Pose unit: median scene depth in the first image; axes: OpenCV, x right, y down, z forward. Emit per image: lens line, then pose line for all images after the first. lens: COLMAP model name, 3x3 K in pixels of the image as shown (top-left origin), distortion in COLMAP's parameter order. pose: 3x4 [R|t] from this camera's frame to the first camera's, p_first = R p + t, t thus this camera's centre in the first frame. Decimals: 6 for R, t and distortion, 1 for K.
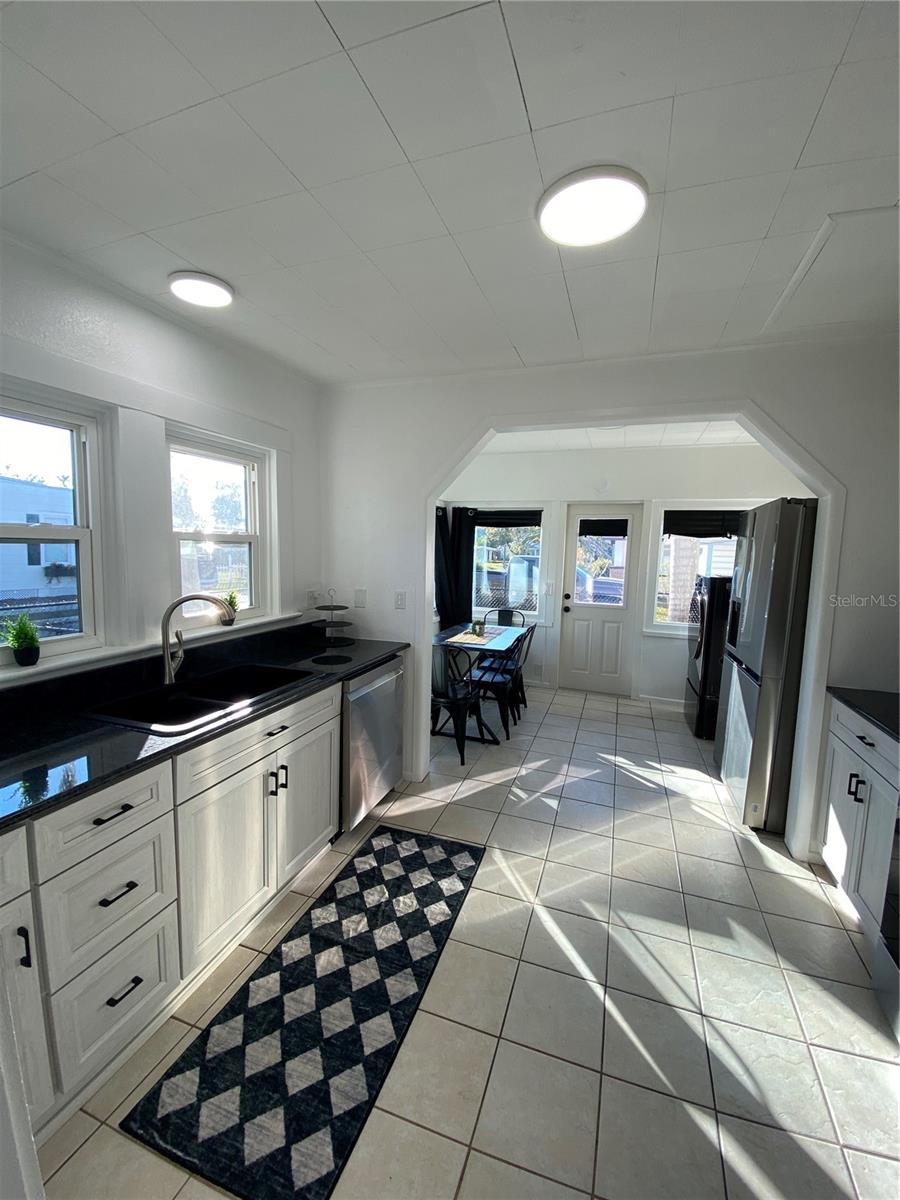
lens RADIAL K [[490.0, 0, 448.1], [0, 490.0, 594.2], [0, 0, 1]] dist [0.006675, -0.014399]
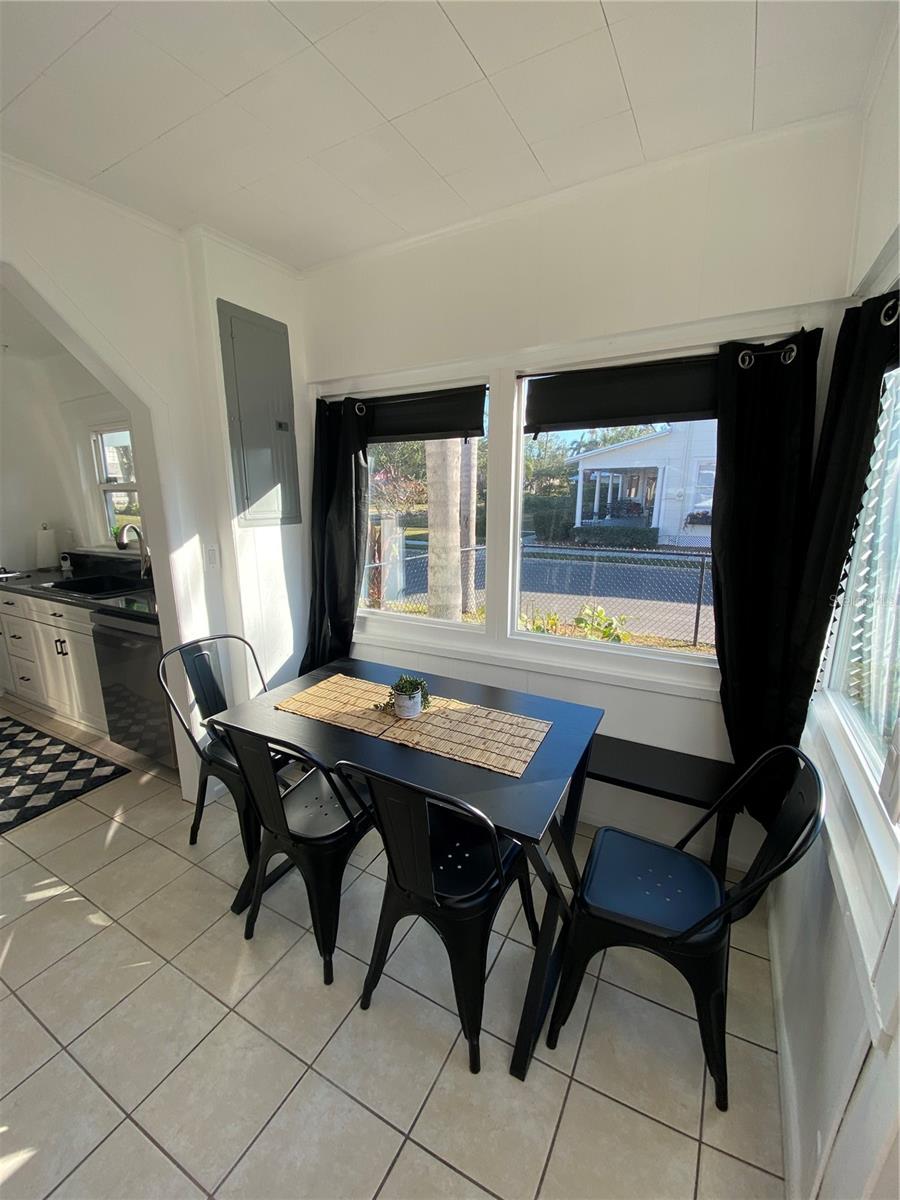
lens RADIAL K [[490.0, 0, 457.9], [0, 490.0, 598.5], [0, 0, 1]] dist [0.006675, -0.014399]
pose [[-0.162561, 0.189055, -0.968417, 0.558606], [-0.086024, 0.975020, 0.204784, -0.117245], [0.982941, 0.116597, -0.142237, 1.495633]]
